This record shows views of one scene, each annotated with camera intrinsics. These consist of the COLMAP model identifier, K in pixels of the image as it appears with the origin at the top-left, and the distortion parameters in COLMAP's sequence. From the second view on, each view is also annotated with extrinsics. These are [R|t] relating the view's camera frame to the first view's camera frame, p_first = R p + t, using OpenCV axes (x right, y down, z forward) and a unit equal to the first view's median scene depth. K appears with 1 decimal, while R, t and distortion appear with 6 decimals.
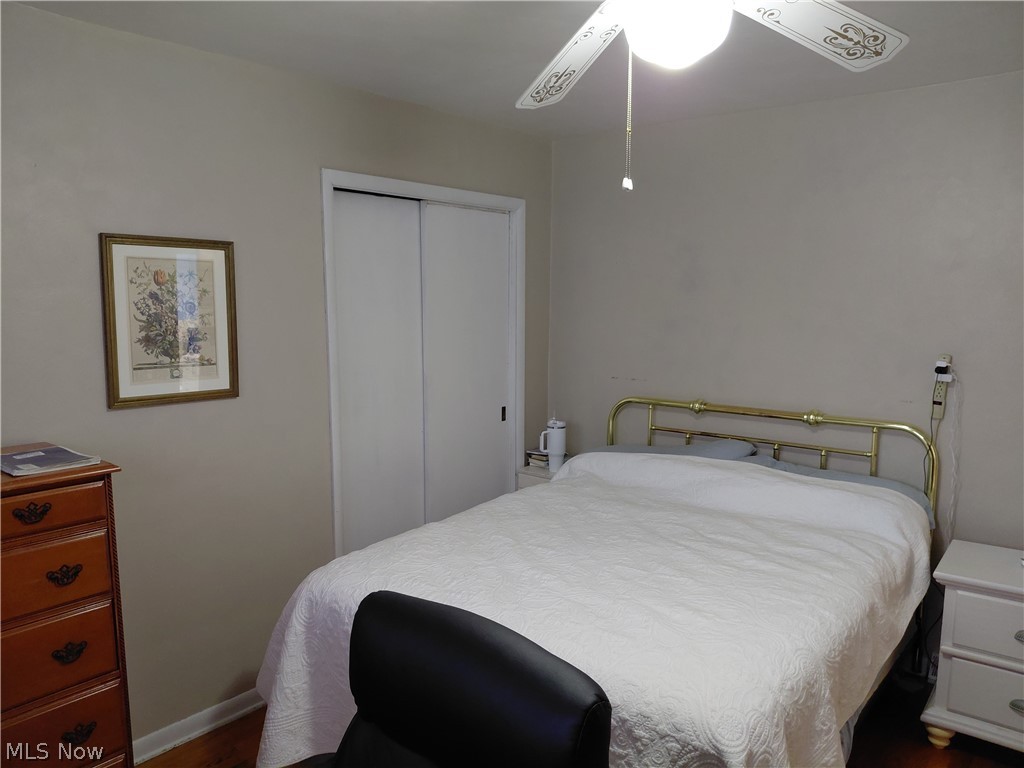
lens RADIAL K [[772.4, 0, 510.8], [0, 772.4, 386.9], [0, 0, 1]] dist [0.053116, -0.019641]
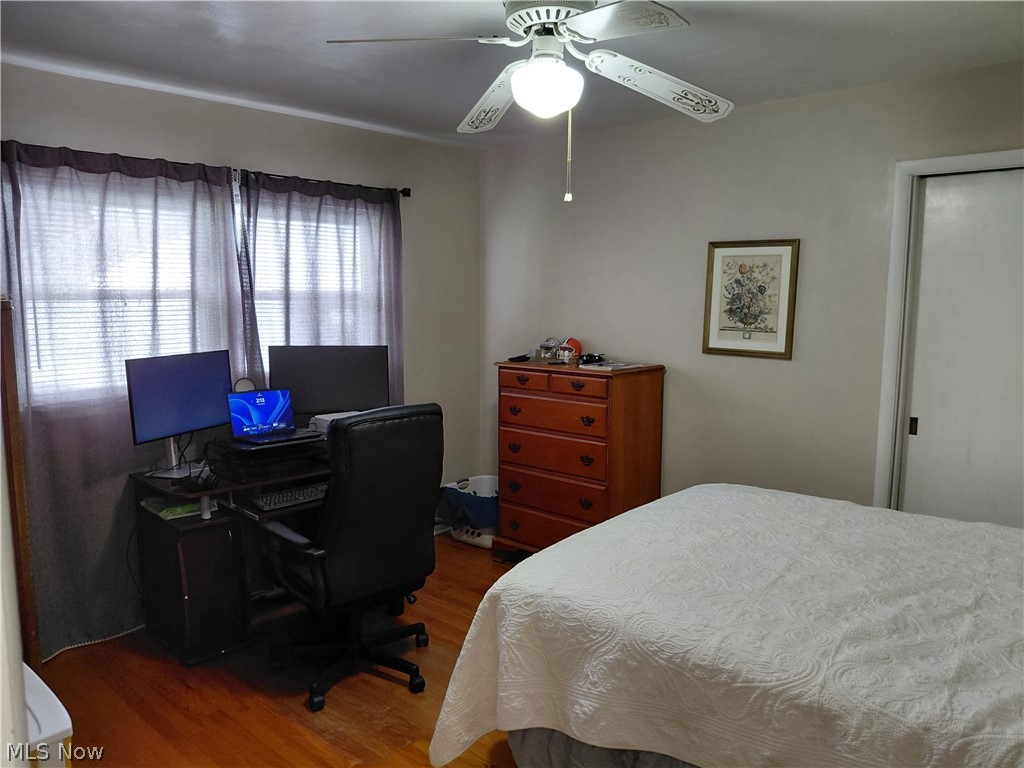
lens RADIAL K [[772.4, 0, 510.7], [0, 772.4, 384.9], [0, 0, 1]] dist [0.053116, -0.019641]
pose [[-0.038067, 0.128017, -0.991041, 1.030984], [-0.123861, 0.983507, 0.131801, -0.064027], [0.991569, 0.127768, -0.021583, 0.626823]]
